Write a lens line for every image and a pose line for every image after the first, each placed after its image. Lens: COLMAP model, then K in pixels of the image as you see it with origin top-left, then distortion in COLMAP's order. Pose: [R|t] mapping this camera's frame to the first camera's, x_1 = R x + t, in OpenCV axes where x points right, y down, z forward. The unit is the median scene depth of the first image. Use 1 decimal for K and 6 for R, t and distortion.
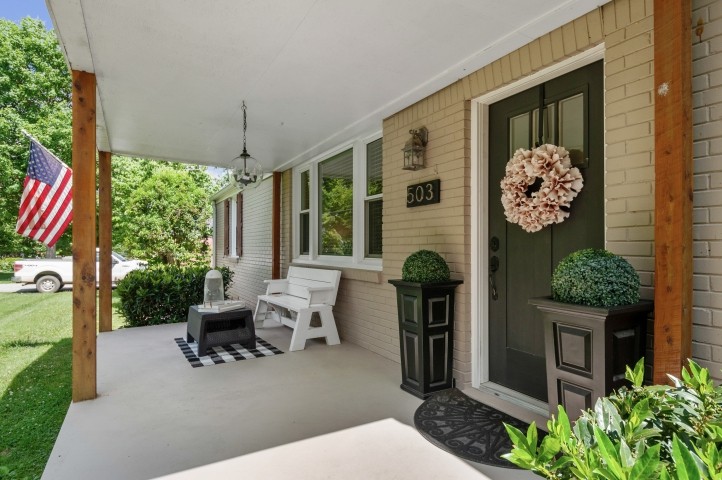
lens RADIAL K [[423.4, 0, 362.3], [0, 423.4, 250.1], [0, 0, 1]] dist [-0.000327, -0.001160]
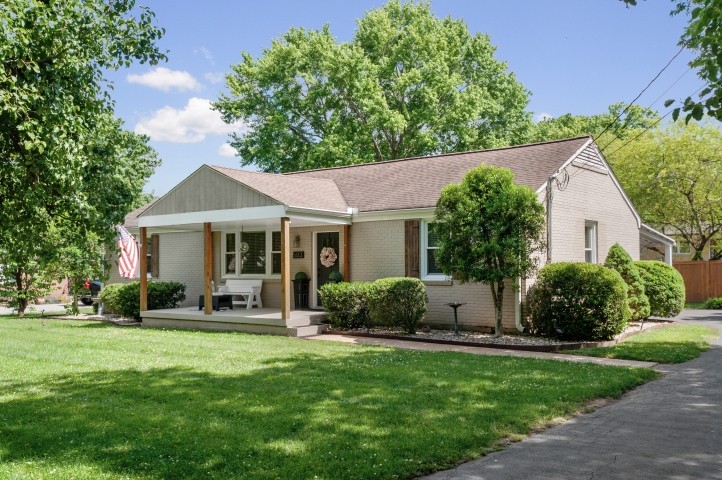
lens RADIAL K [[760.9, 0, 391.3], [0, 760.9, 257.8], [0, 0, 1]] dist [0.021551, 0.001924]
pose [[0.919321, 0.002262, 0.393501, -1.455799], [0.005419, 0.999816, -0.018407, 0.006847], [-0.393470, 0.019054, 0.919140, -4.529751]]
